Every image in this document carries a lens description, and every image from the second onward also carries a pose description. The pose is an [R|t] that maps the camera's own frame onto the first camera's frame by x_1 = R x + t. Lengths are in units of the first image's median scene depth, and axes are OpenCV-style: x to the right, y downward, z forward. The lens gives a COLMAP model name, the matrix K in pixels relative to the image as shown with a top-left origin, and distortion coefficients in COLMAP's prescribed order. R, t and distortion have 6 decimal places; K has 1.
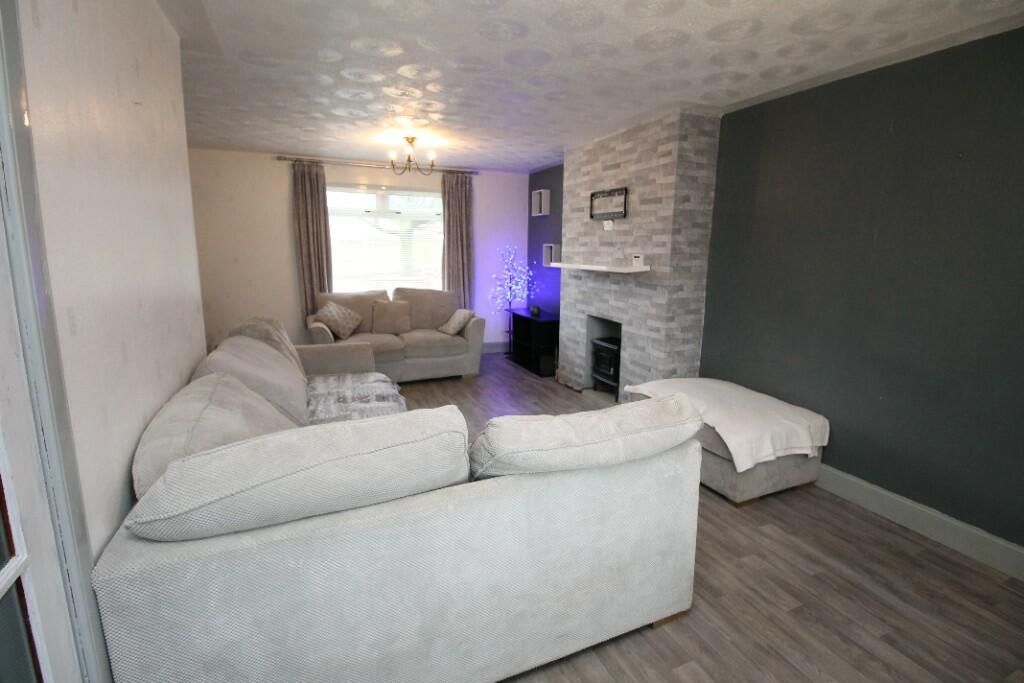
lens RADIAL K [[470.9, 0, 503.9], [0, 470.9, 339.1], [0, 0, 1]] dist [-0.010118, -0.006492]
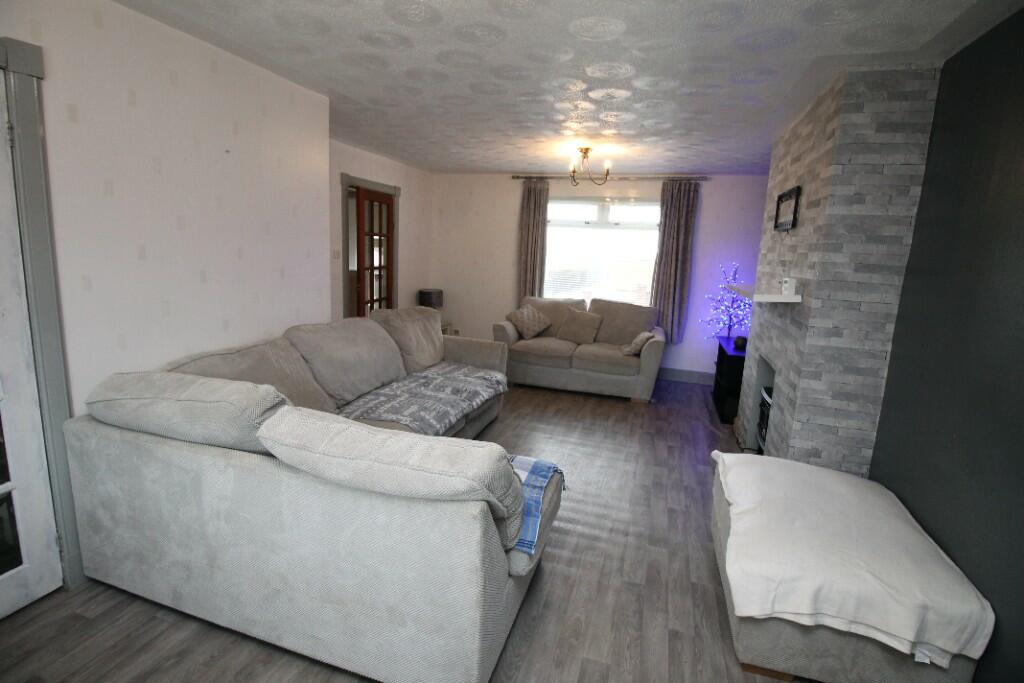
lens RADIAL K [[470.9, 0, 509.5], [0, 470.9, 333.8], [0, 0, 1]] dist [-0.010118, -0.006492]
pose [[0.759197, 0.141777, -0.635232, 0.351038], [-0.163910, 0.986178, 0.024207, -0.036299], [0.629884, 0.085743, 0.771942, 0.151951]]
